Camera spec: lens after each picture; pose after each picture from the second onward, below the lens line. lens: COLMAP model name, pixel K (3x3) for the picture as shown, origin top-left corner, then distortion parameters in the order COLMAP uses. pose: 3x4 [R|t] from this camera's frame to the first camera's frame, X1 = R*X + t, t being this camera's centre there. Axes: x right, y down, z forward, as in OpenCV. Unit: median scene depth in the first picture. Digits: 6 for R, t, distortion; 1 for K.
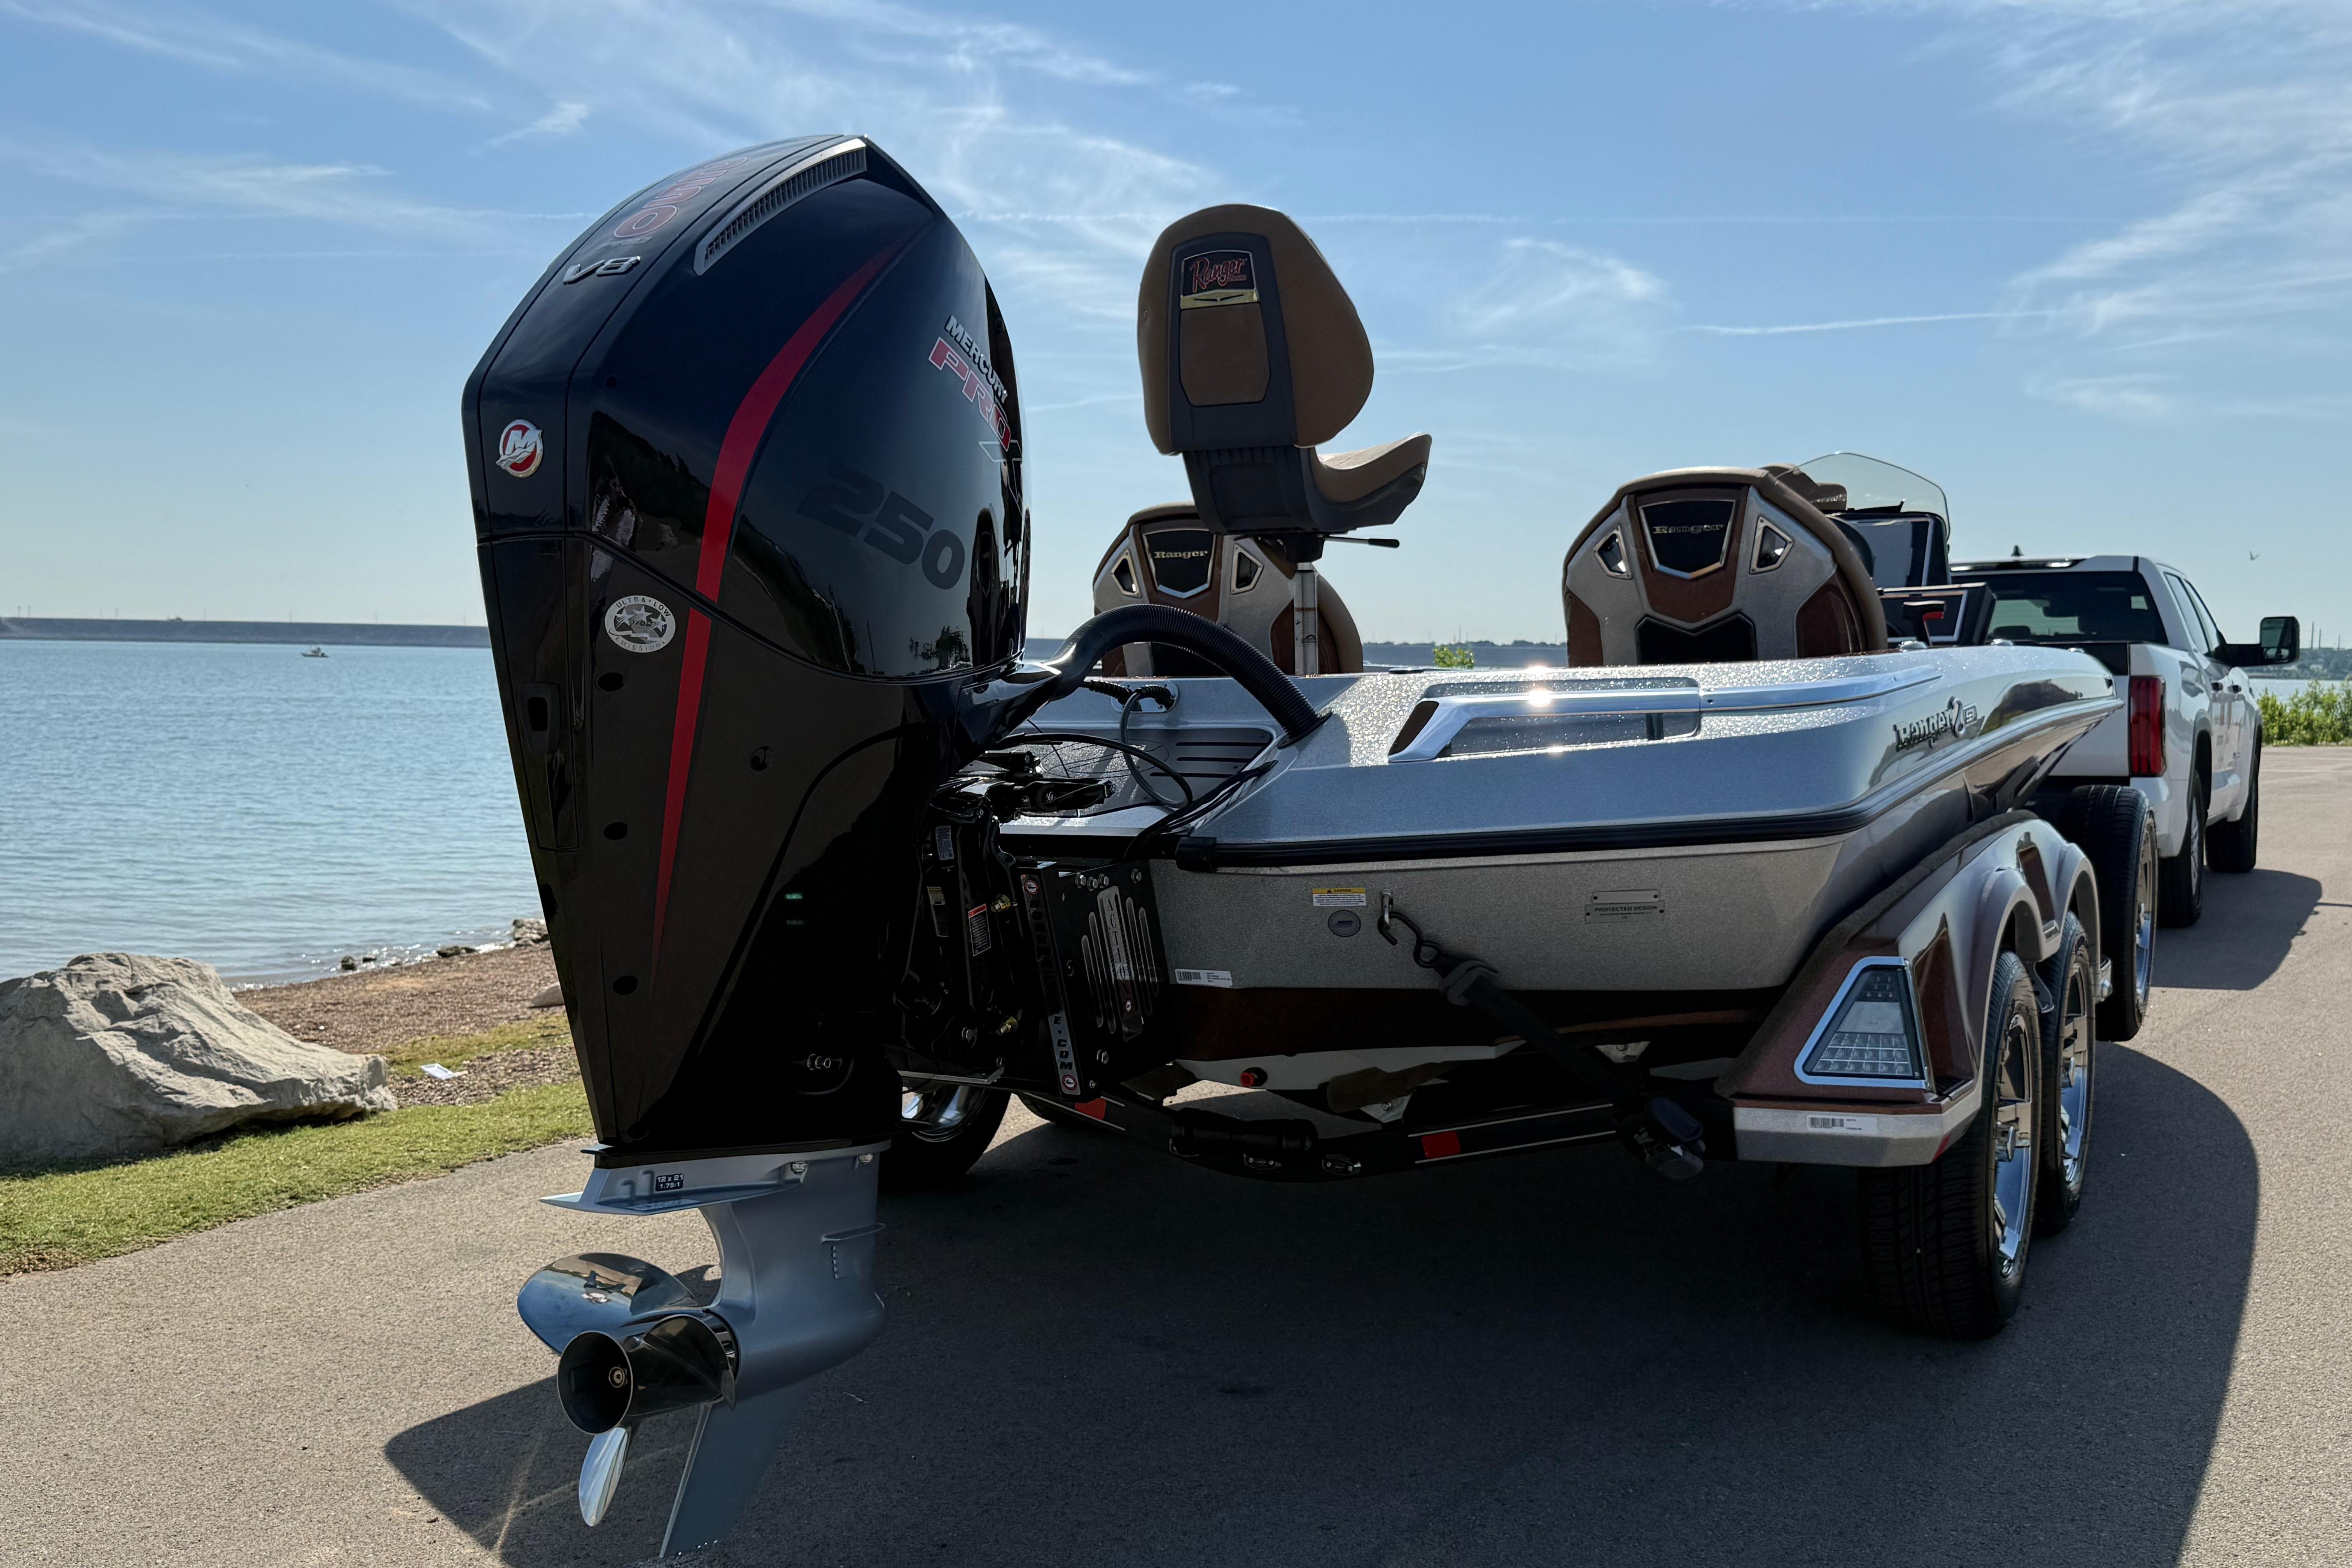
lens RADIAL K [[2116.8, 0, 1176.0], [0, 2116.8, 784.0], [0, 0, 1]] dist [0.157564, -0.332995]
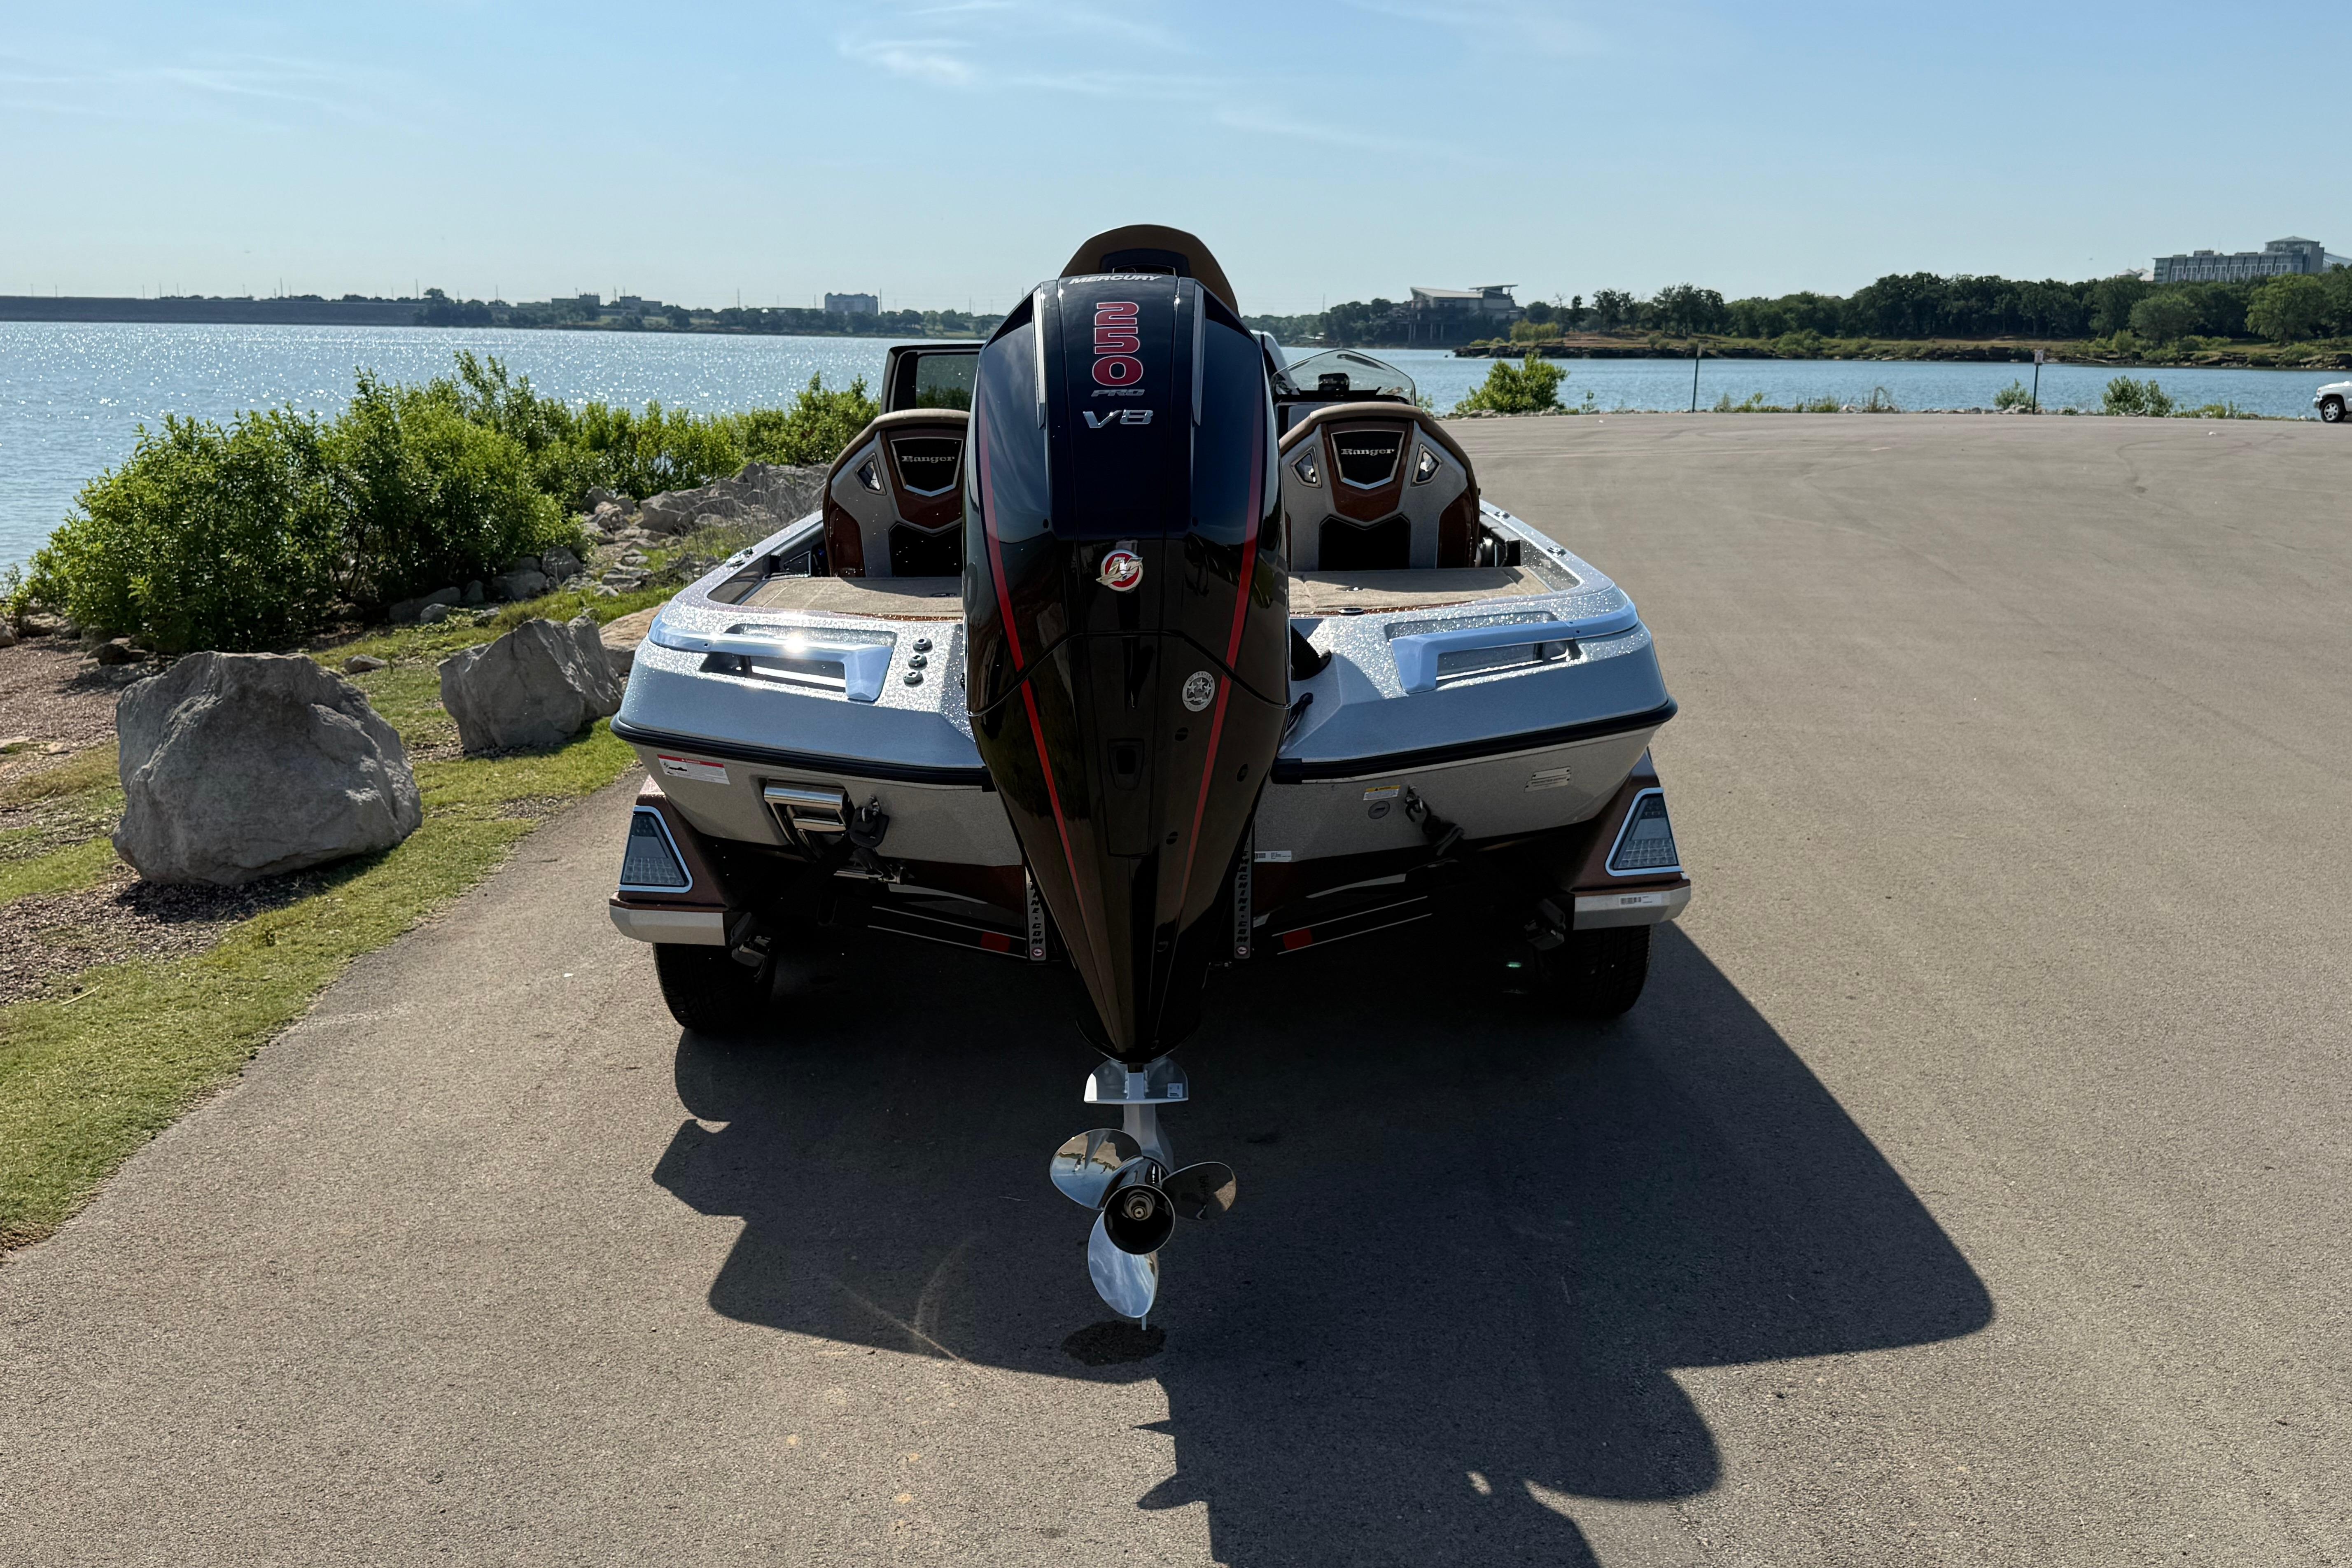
lens RADIAL K [[2116.8, 0, 1176.0], [0, 2116.8, 784.0], [0, 0, 1]] dist [0.157564, -0.332995]
pose [[0.867244, -0.105854, 0.486501, -0.703415], [0.028802, 0.986167, 0.163231, -0.180160], [-0.497050, -0.127549, 0.858296, -0.131826]]
